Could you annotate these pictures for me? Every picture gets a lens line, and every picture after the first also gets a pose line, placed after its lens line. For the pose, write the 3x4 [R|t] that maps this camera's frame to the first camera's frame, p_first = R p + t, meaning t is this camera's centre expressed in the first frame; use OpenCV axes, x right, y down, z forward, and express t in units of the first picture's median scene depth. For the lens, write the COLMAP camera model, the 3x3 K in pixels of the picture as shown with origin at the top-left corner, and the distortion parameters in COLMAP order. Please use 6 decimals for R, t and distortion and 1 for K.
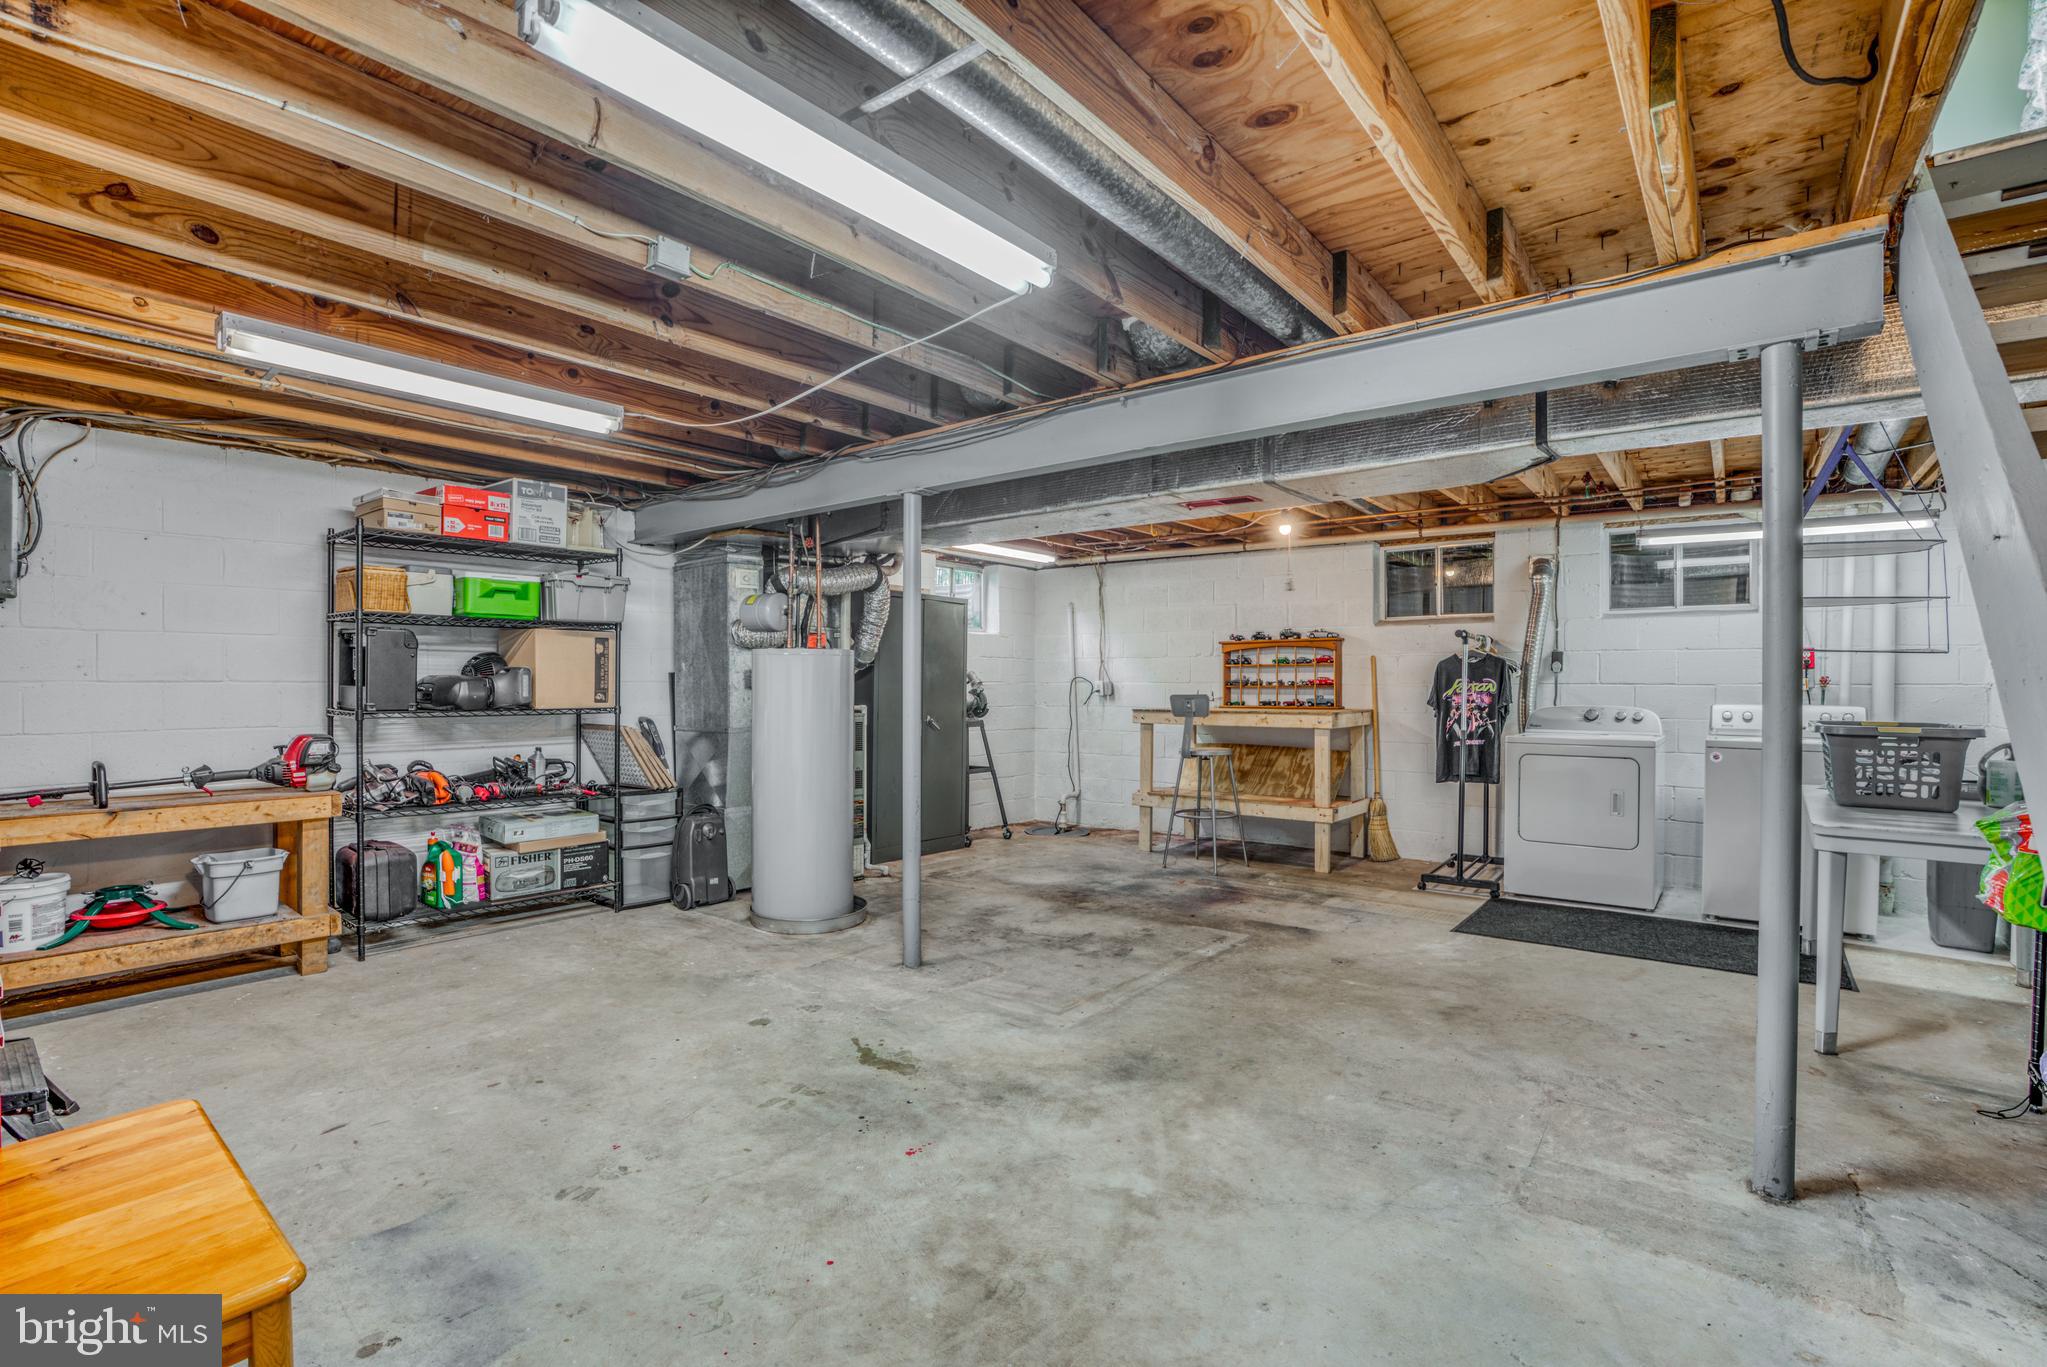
lens RADIAL K [[960.5, 0, 1010.8], [0, 960.5, 689.8], [0, 0, 1]] dist [-0.064046, 0.021874]
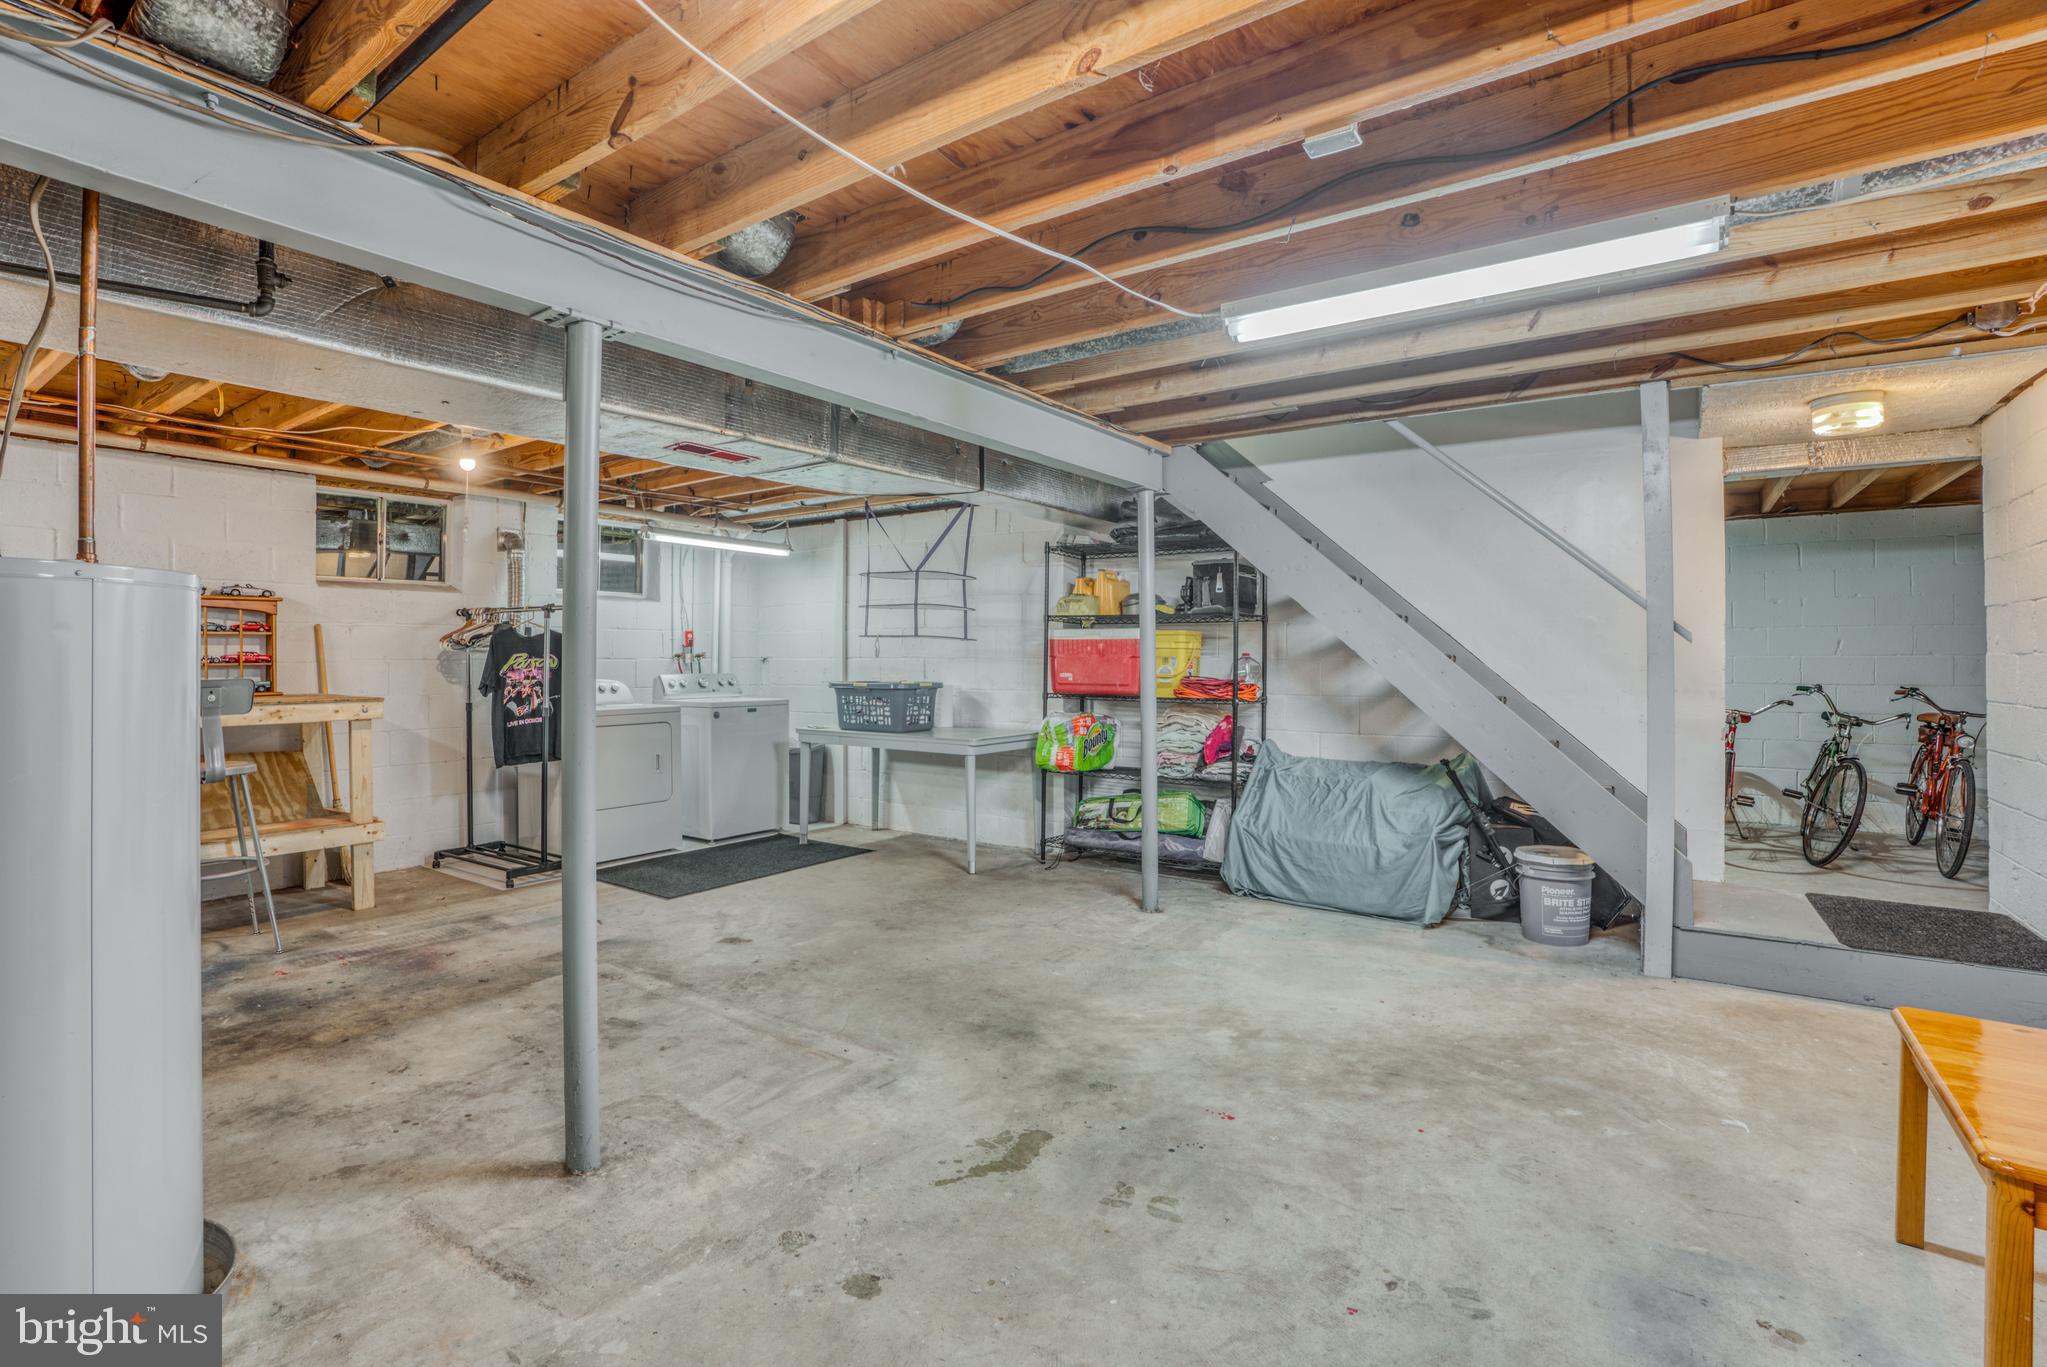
lens RADIAL K [[960.5, 0, 1013.8], [0, 960.5, 664.5], [0, 0, 1]] dist [-0.064046, 0.021874]
pose [[-0.085564, -0.006921, 0.996309, -0.873577], [0.006514, 0.999951, 0.007505, -0.009433], [-0.996311, 0.007132, -0.085514, 1.042278]]
